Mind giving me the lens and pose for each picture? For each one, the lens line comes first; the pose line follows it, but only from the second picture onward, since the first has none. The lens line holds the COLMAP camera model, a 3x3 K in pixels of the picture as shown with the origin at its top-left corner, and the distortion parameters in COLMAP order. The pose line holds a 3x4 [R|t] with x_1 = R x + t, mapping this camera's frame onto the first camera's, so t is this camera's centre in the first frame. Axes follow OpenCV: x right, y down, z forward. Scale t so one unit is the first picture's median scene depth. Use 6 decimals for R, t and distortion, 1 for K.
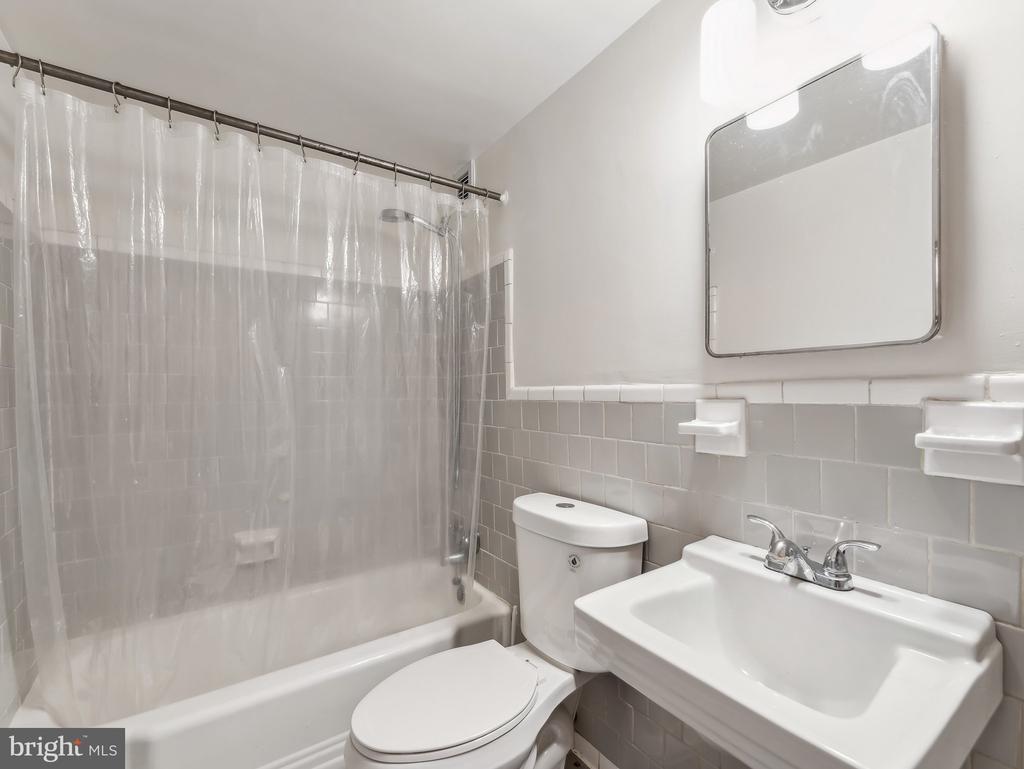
lens RADIAL K [[471.4, 0, 512.0], [0, 471.4, 384.5], [0, 0, 1]] dist [-0.000057, -0.000070]
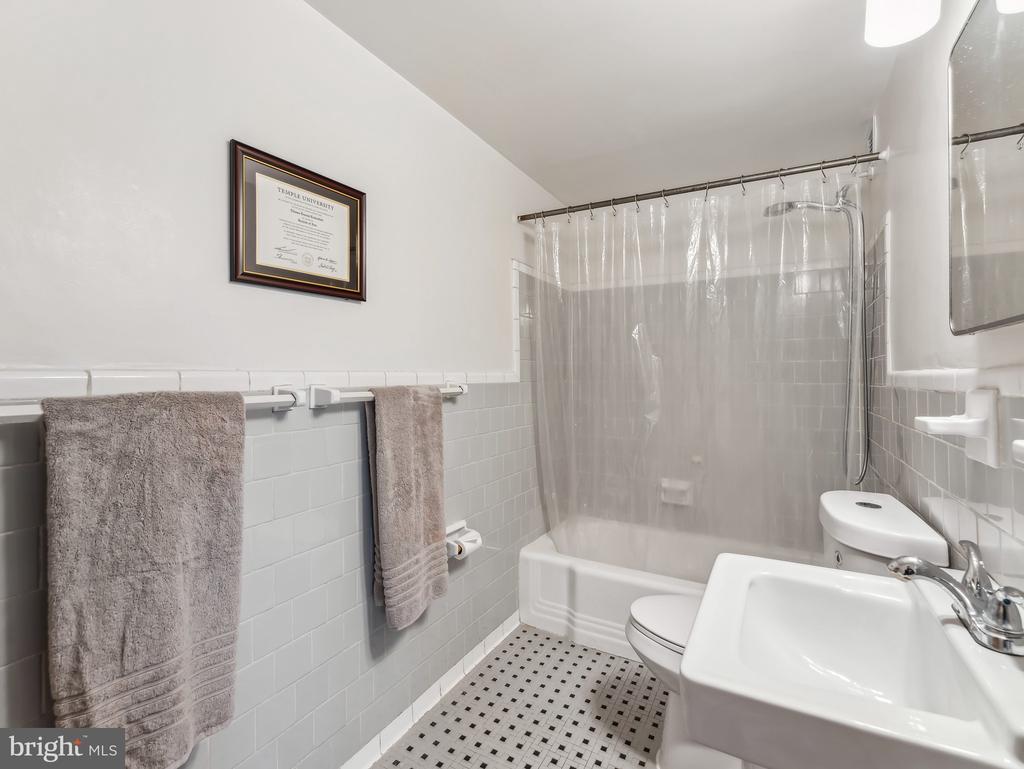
lens RADIAL K [[471.4, 0, 512.0], [0, 471.4, 384.5], [0, 0, 1]] dist [-0.000057, -0.000070]
pose [[0.437784, 0.022353, -0.898802, 0.479788], [0.007405, 0.999567, 0.028466, -0.002466], [0.899050, -0.019118, 0.437429, -0.002615]]
